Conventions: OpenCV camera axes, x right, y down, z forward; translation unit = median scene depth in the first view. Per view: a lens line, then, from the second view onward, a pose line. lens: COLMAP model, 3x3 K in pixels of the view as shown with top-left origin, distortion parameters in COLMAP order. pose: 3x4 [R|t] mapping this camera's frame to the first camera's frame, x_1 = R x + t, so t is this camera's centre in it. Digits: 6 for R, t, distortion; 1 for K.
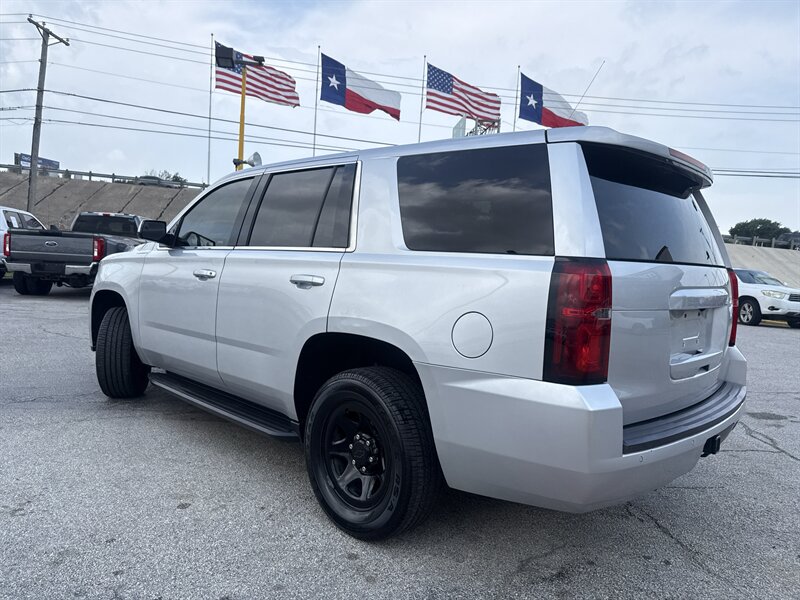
lens RADIAL K [[565.3, 0, 404.2], [0, 565.3, 299.6], [0, 0, 1]] dist [-0.000107, -0.002161]
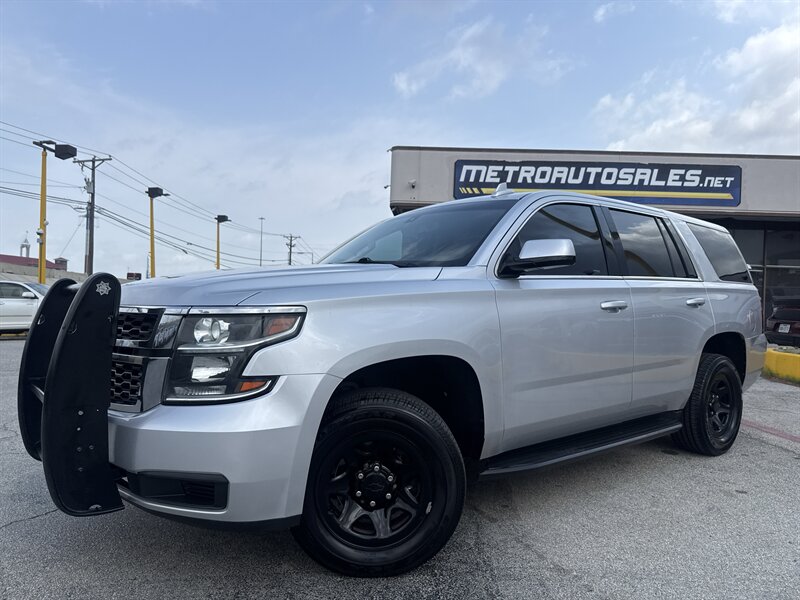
lens RADIAL K [[562.9, 0, 397.2], [0, 562.9, 325.8], [0, 0, 1]] dist [0.076543, -0.121856]
pose [[0.117475, -0.094522, 0.988567, -0.218314], [0.065366, 0.994037, 0.087277, -0.019697], [-0.990922, 0.054366, 0.122953, 0.204073]]
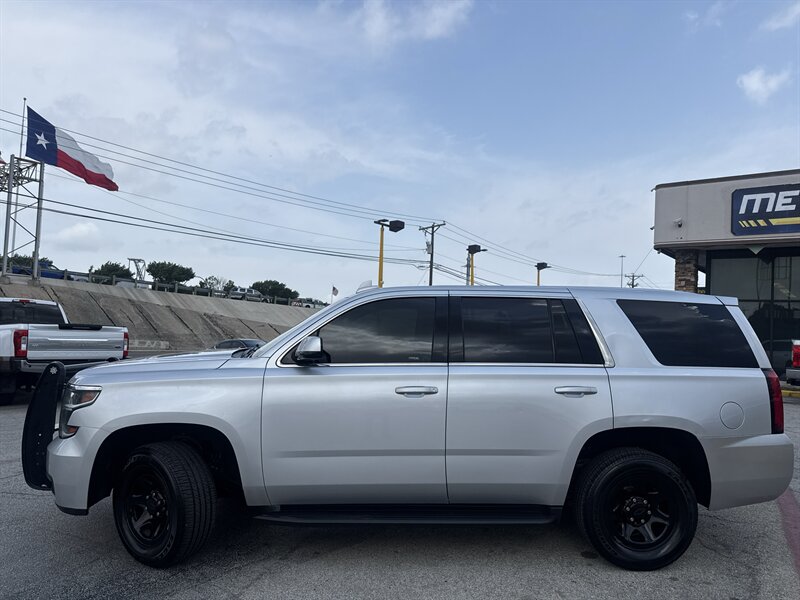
lens RADIAL K [[562.9, 0, 397.2], [0, 562.9, 325.8], [0, 0, 1]] dist [0.076543, -0.121856]
pose [[0.690769, -0.028857, 0.722500, -0.183389], [0.065784, 0.997568, -0.023051, -0.023844], [-0.720077, 0.063451, 0.690987, 0.051347]]
